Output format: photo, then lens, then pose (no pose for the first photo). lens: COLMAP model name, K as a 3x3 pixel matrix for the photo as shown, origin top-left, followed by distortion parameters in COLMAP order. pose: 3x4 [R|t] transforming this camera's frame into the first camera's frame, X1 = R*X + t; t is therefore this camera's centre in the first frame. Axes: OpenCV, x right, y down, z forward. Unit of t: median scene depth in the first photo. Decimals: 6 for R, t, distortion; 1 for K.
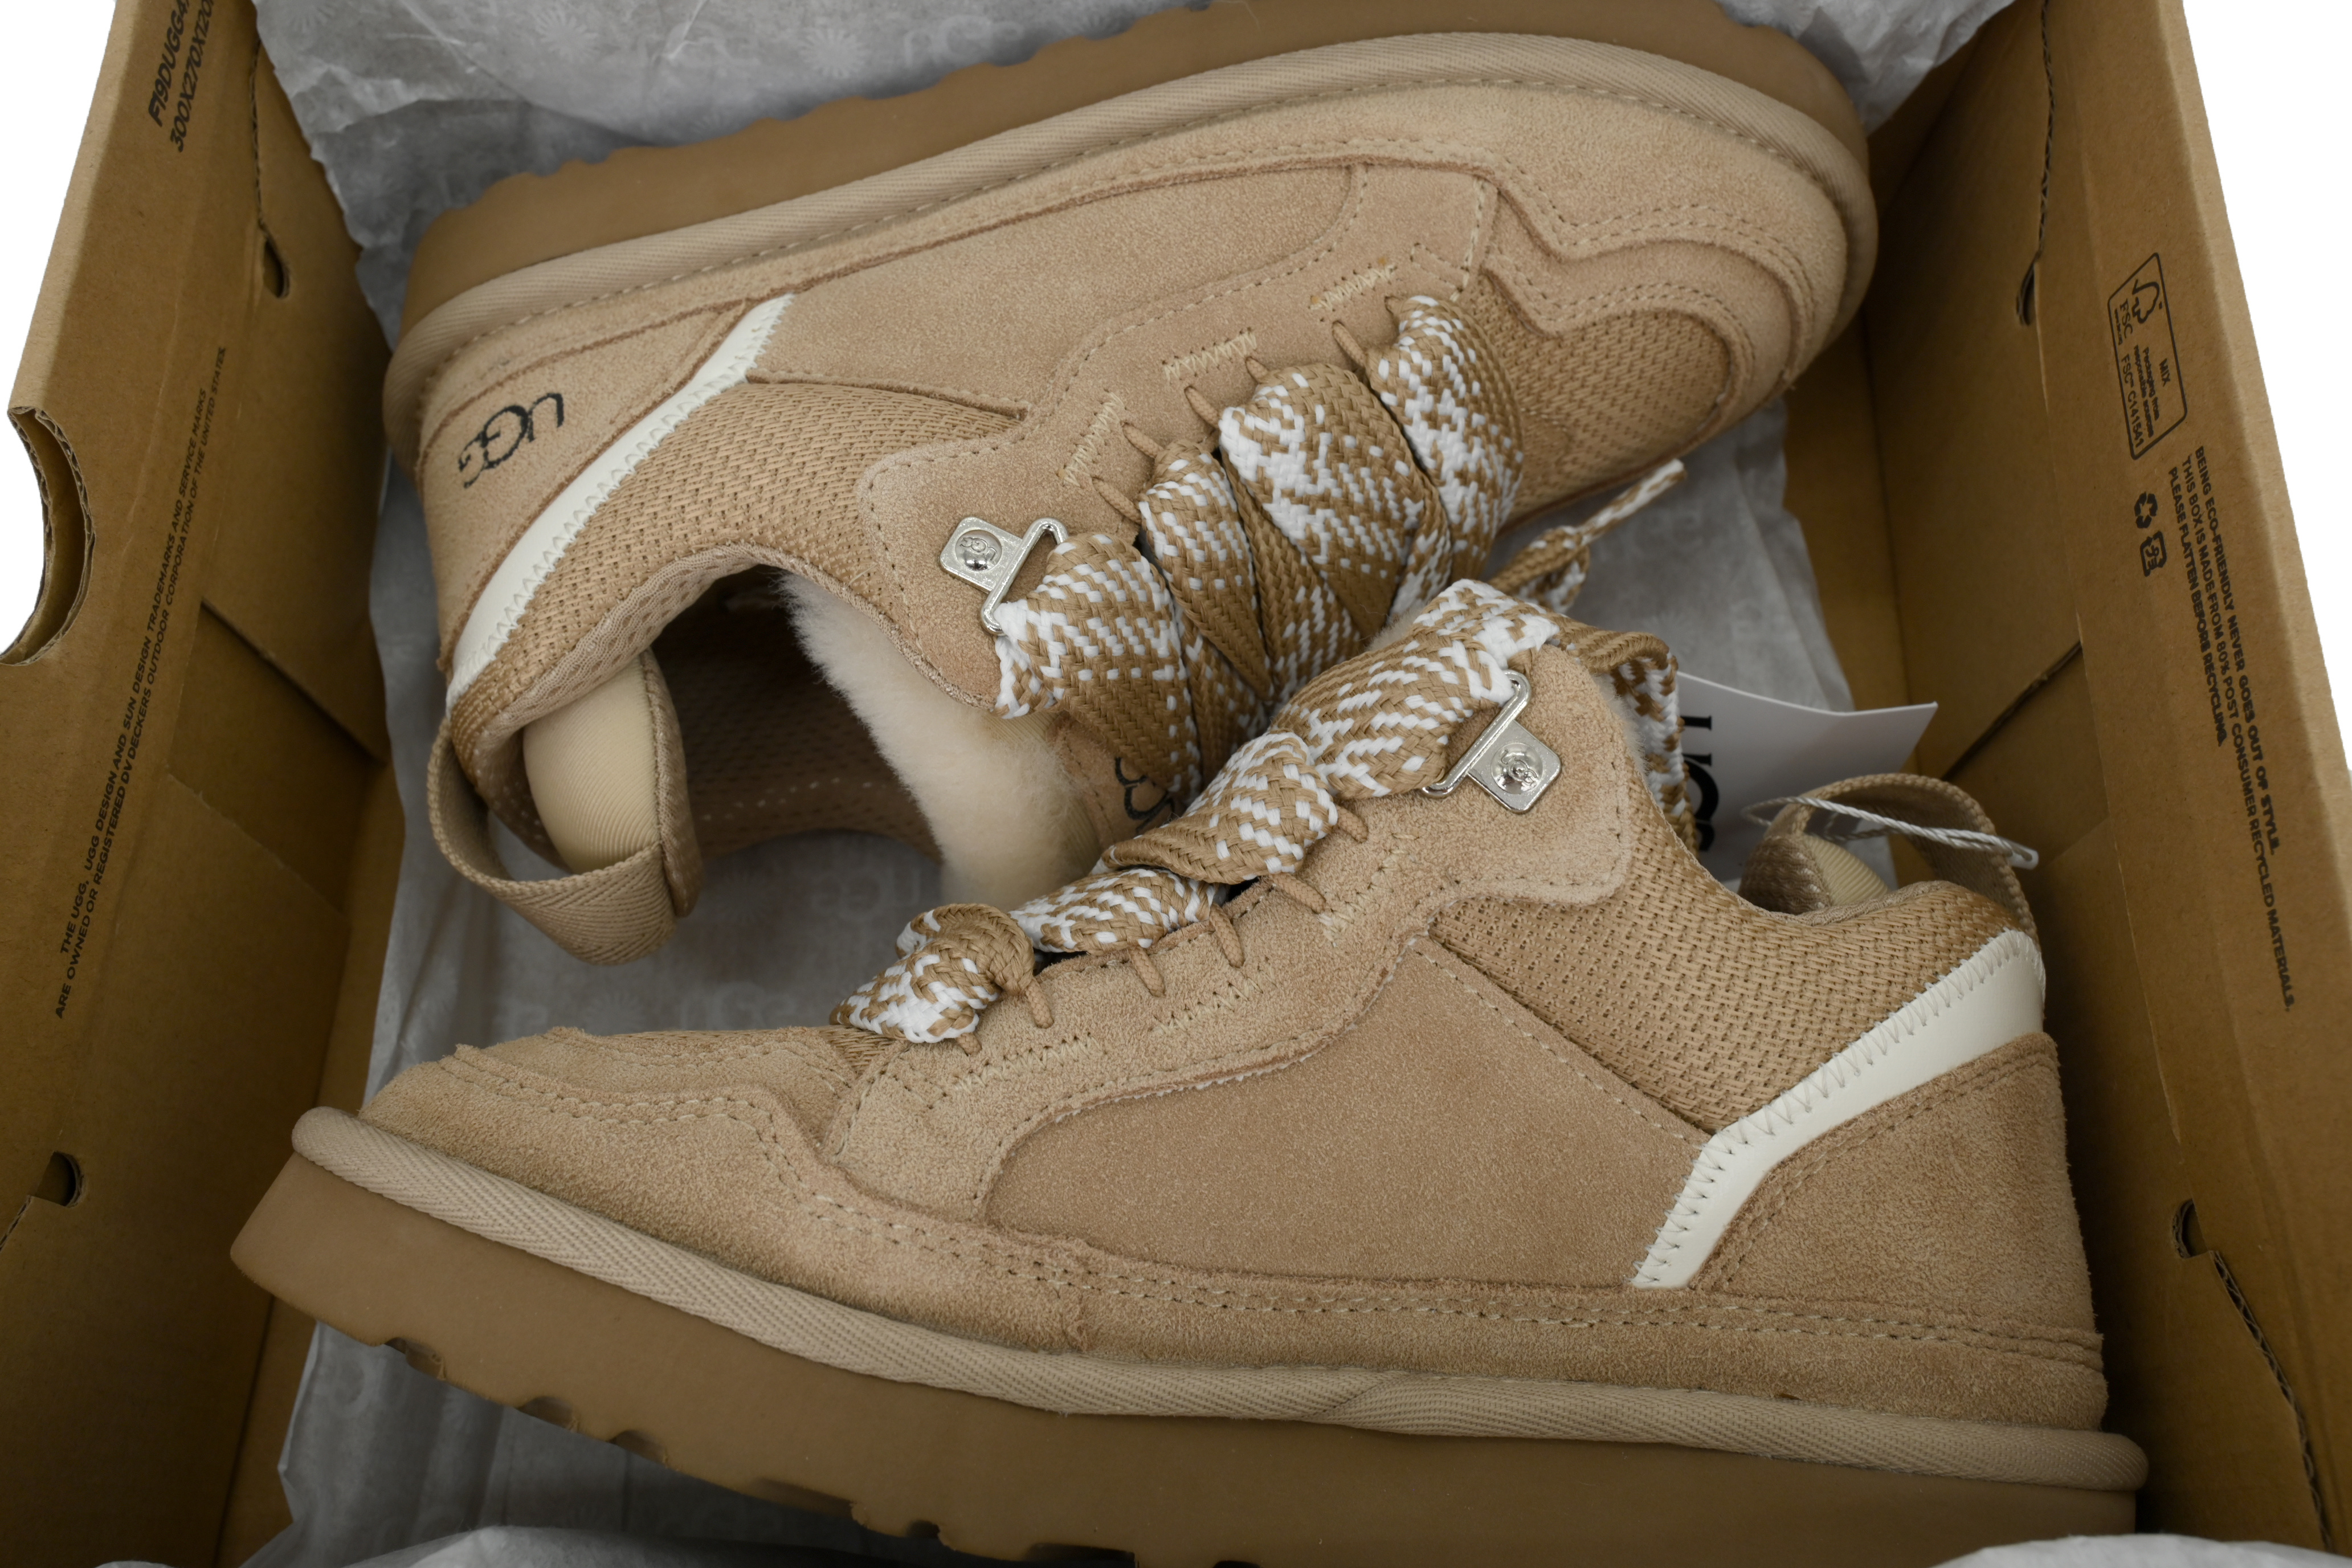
lens RADIAL K [[1883.2, 0, 1156.2], [0, 1883.2, 783.8], [0, 0, 1]] dist [-0.009823, -0.003141]
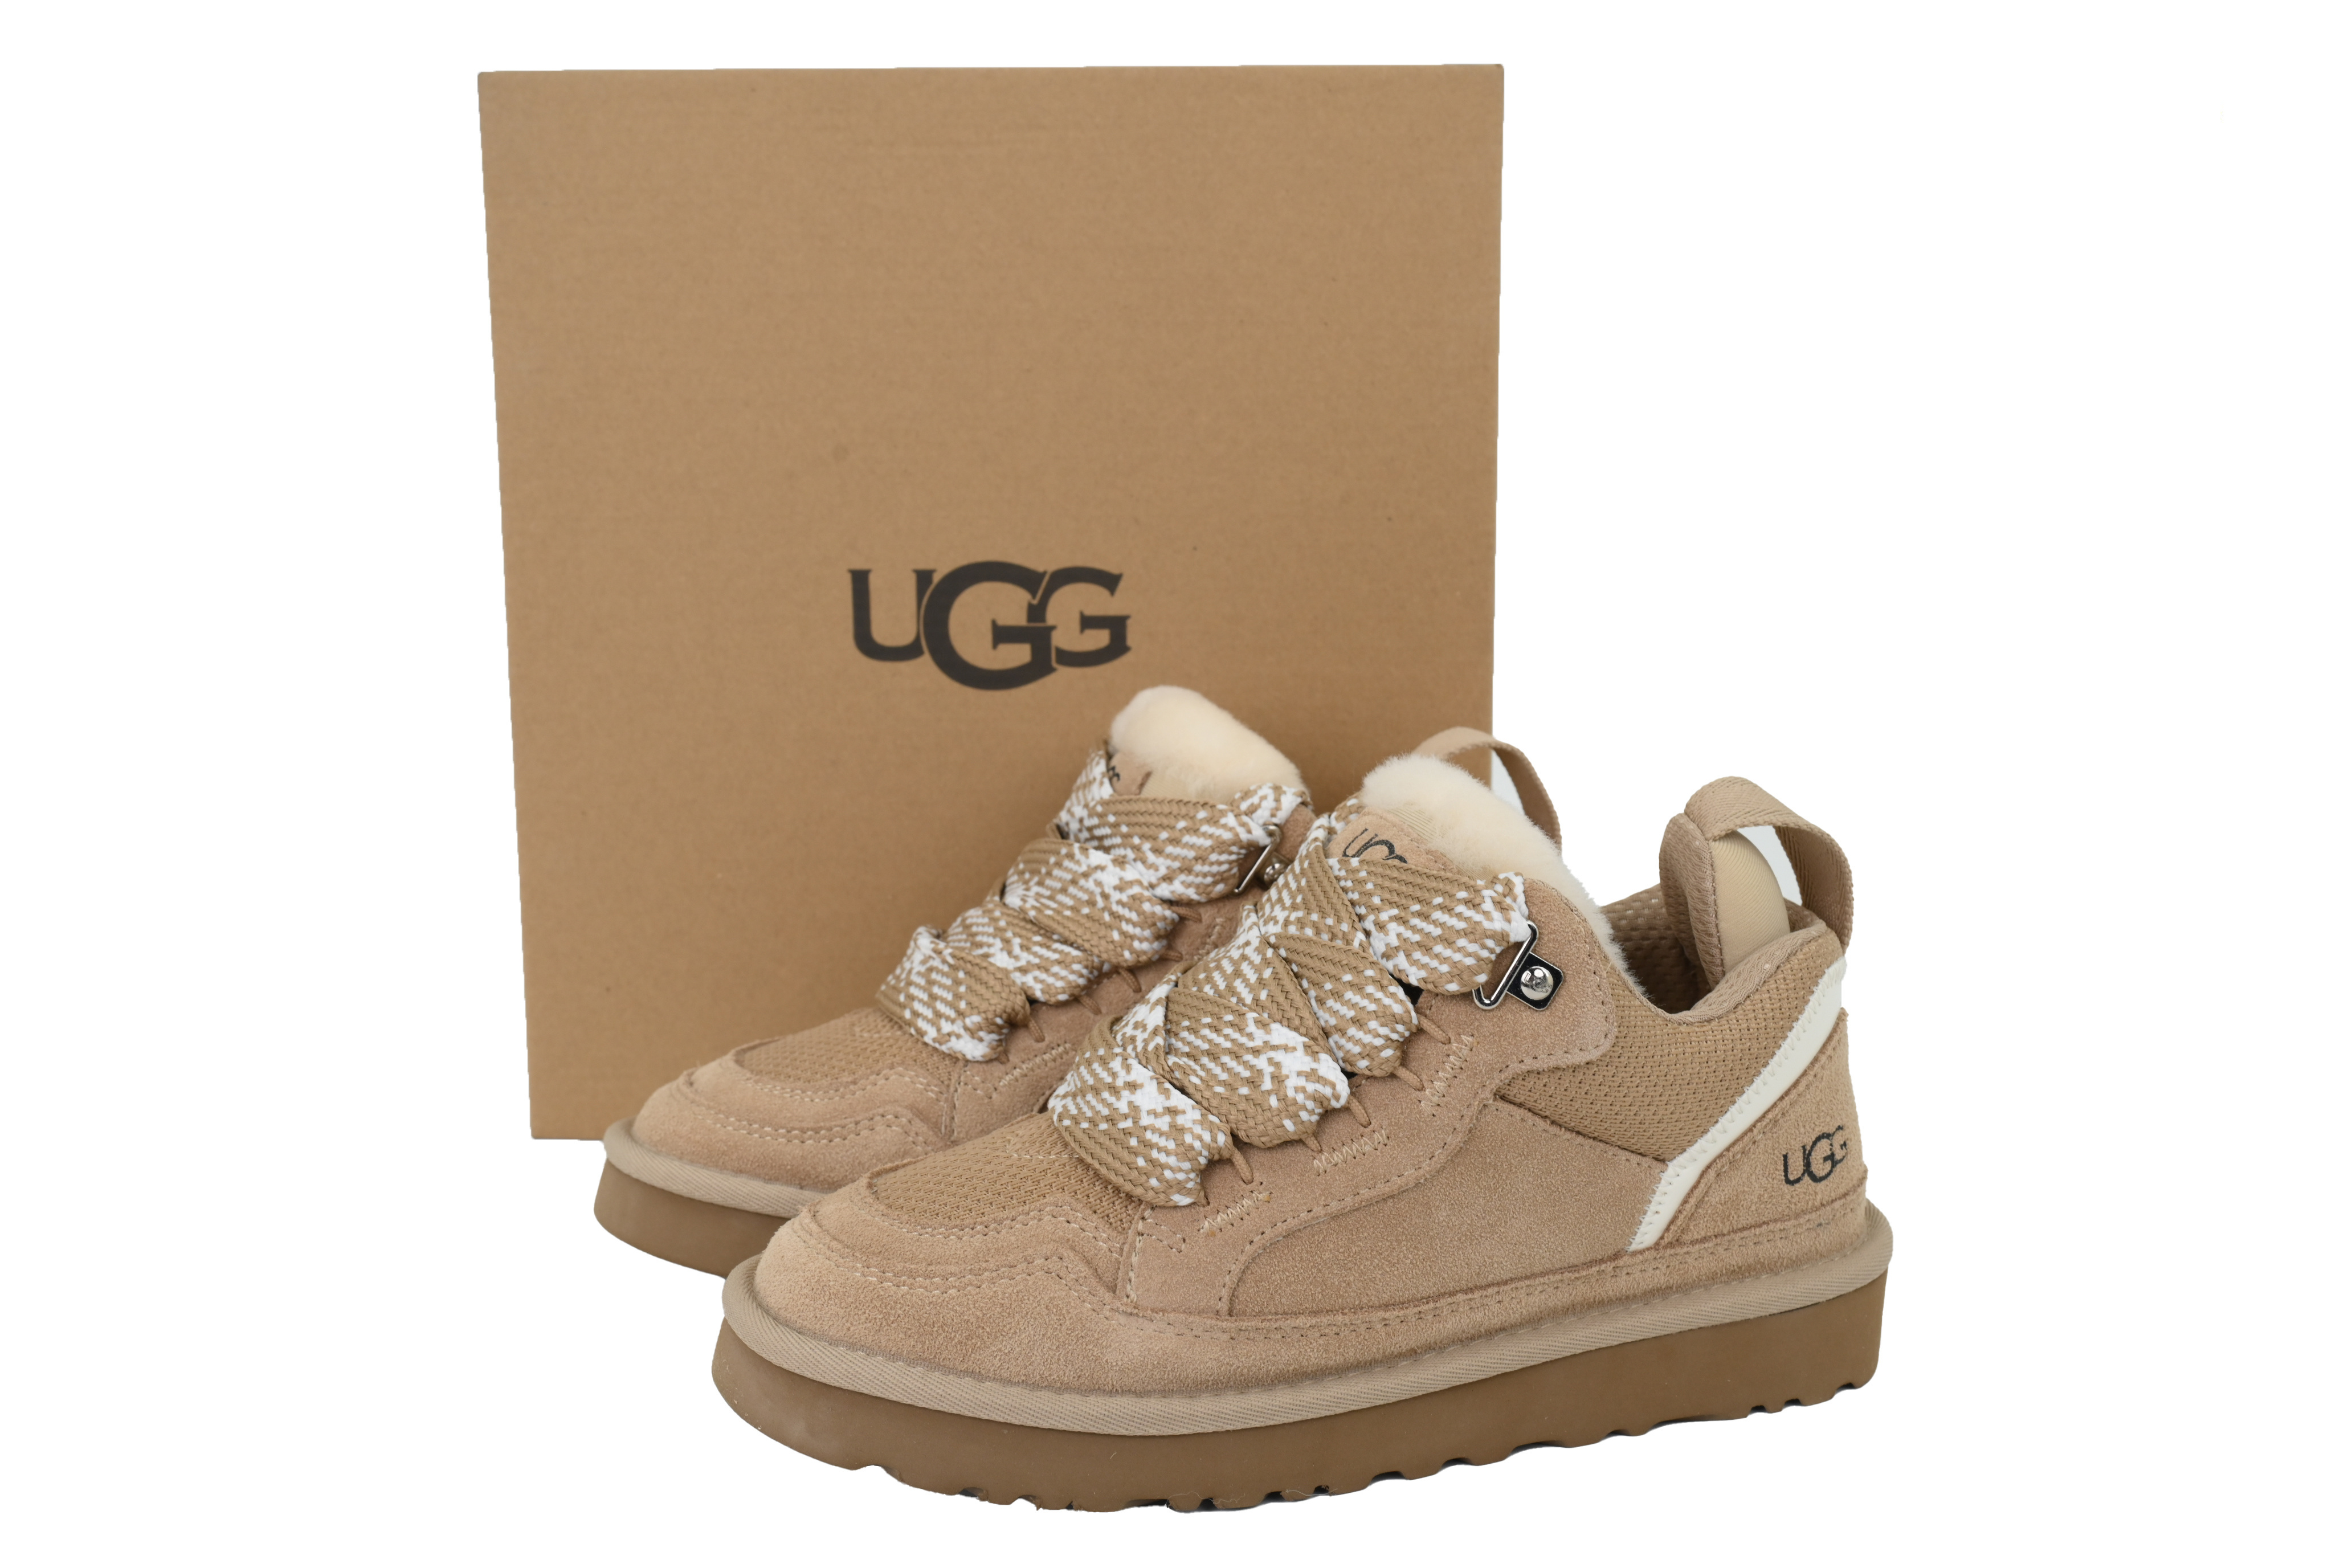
lens RADIAL K [[2431.1, 0, 1176.5], [0, 2431.1, 789.2], [0, 0, 1]] dist [0.009188, 0.000000]
pose [[-0.977158, -0.080854, -0.196534, 0.506483], [0.013142, -0.946016, 0.323853, -0.541384], [-0.212109, 0.313873, 0.925469, -0.653248]]
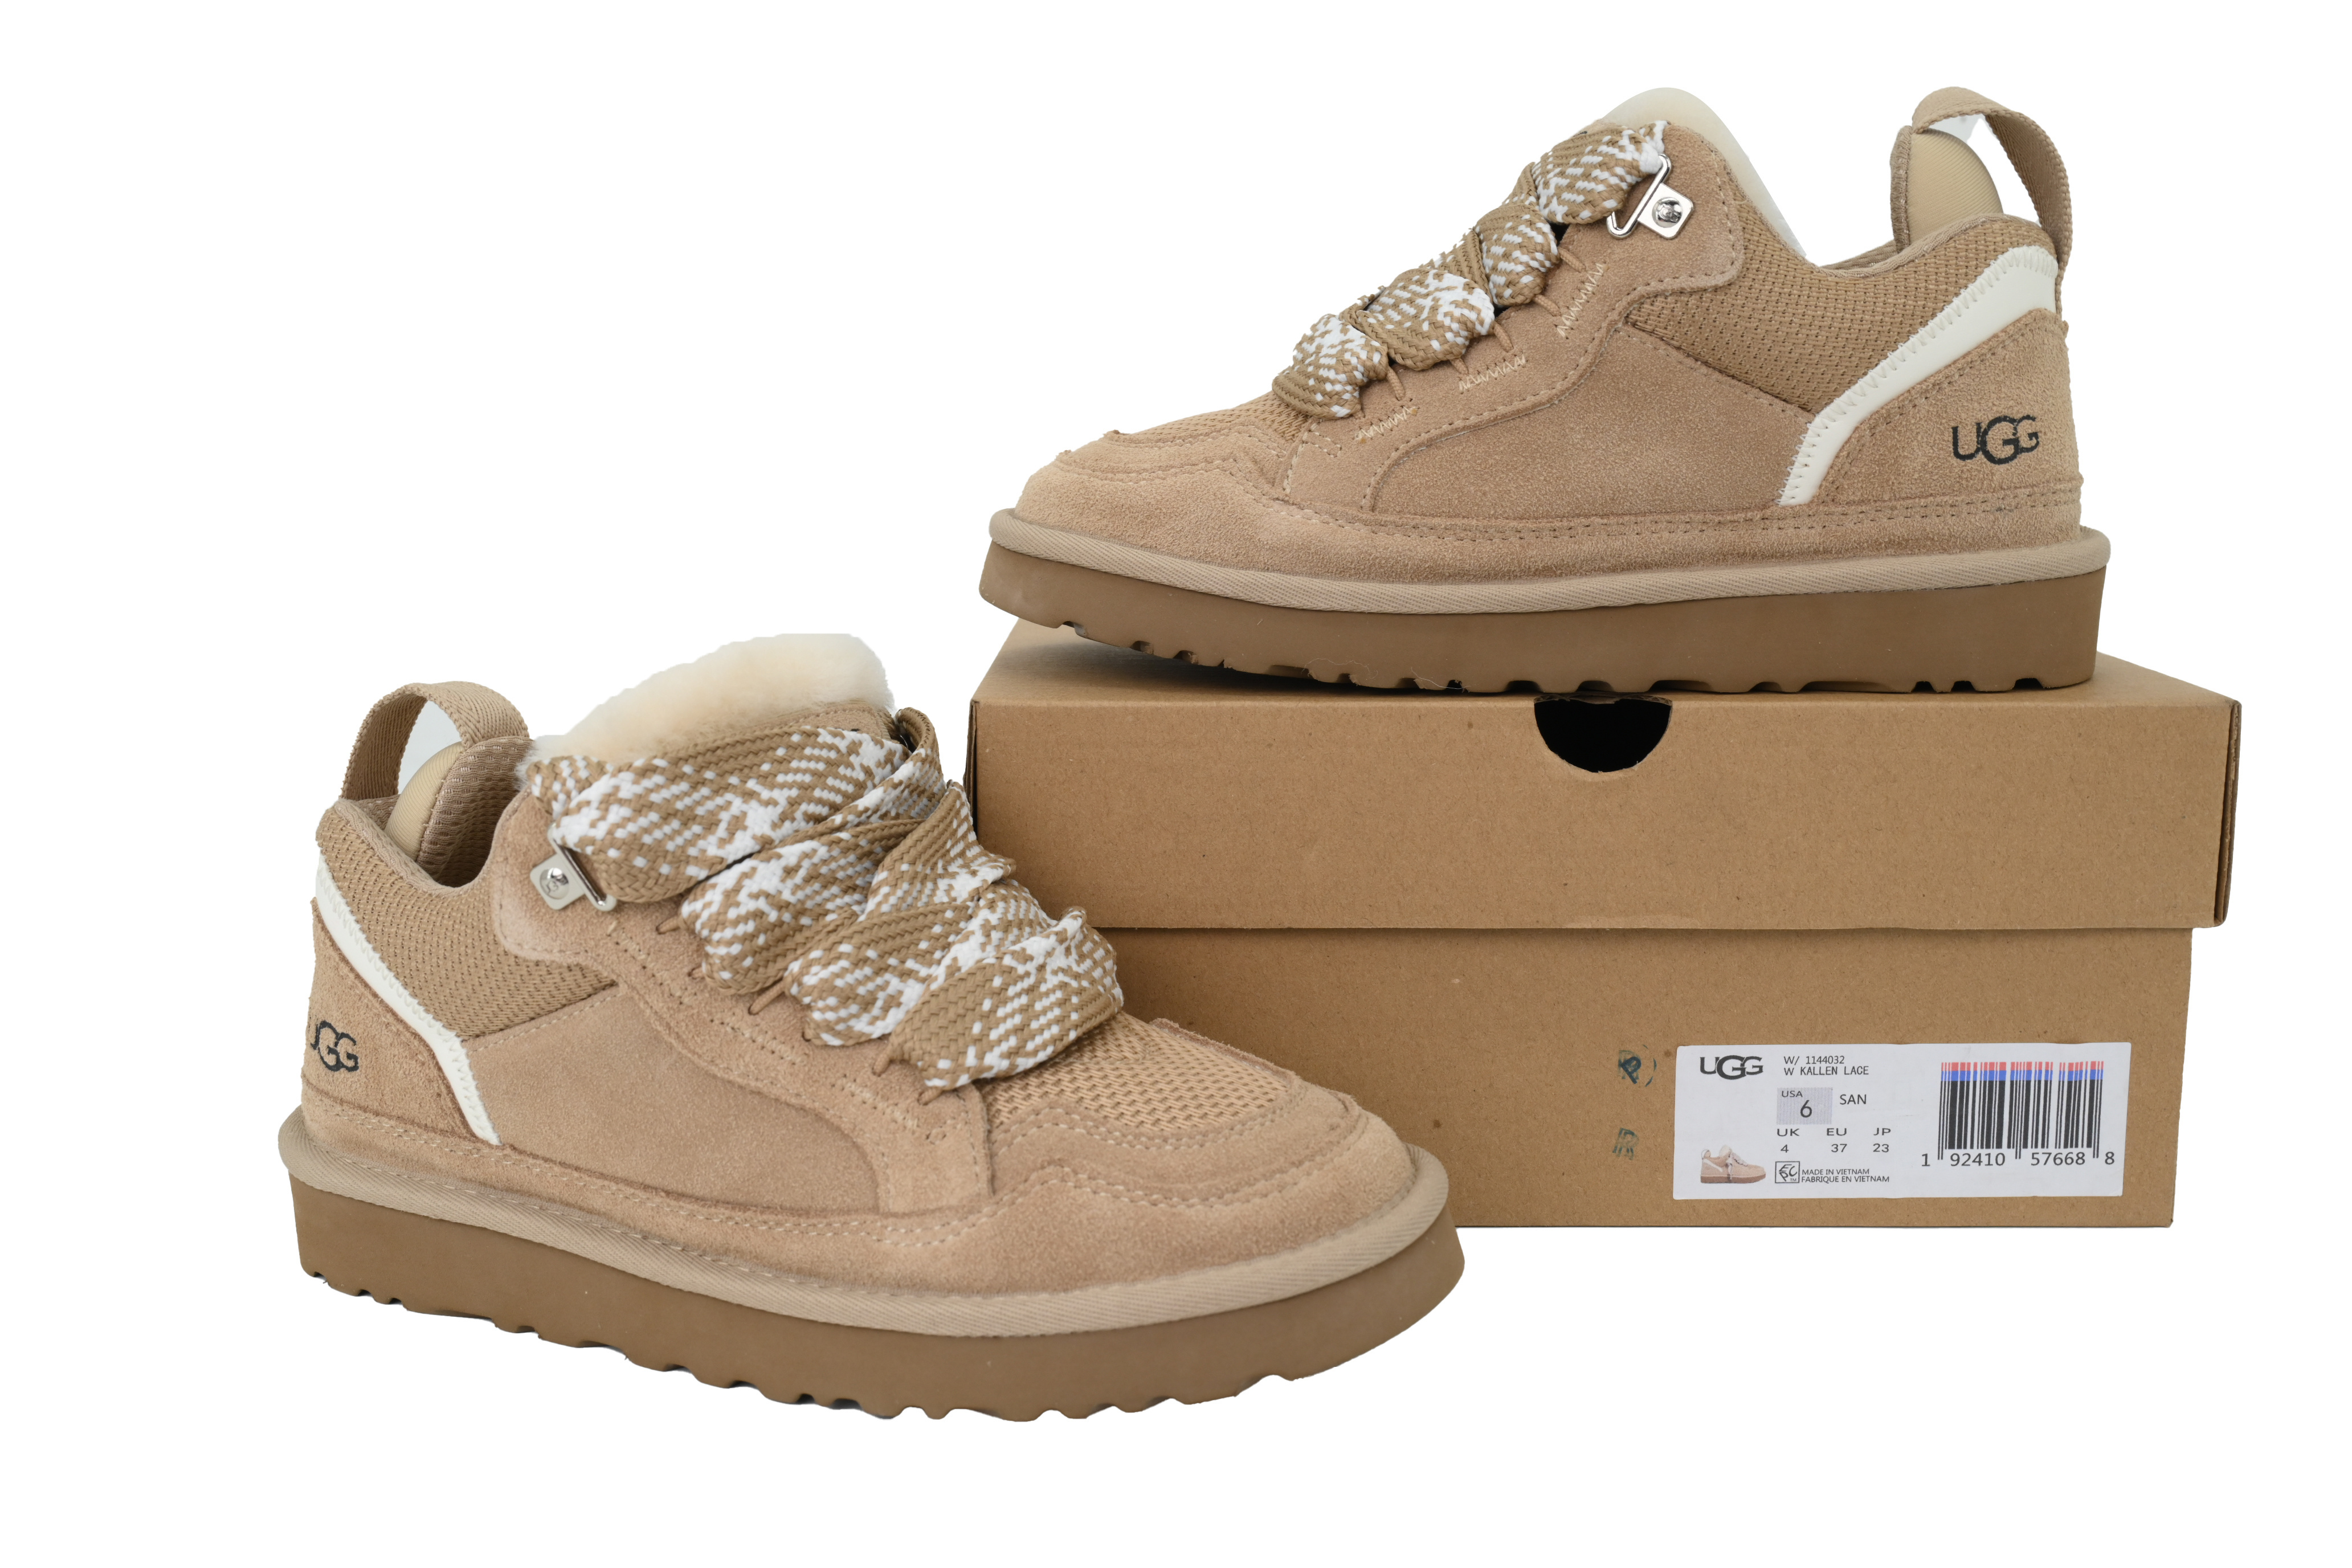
lens RADIAL K [[2431.1, 0, 1169.1], [0, 2431.1, 780.3], [0, 0, 1]] dist [0.009188, 0.000000]
pose [[-0.976835, -0.139921, 0.161912, -0.077338], [0.181929, -0.941383, 0.284079, -1.112373], [0.112673, 0.306954, 0.945031, -0.738635]]
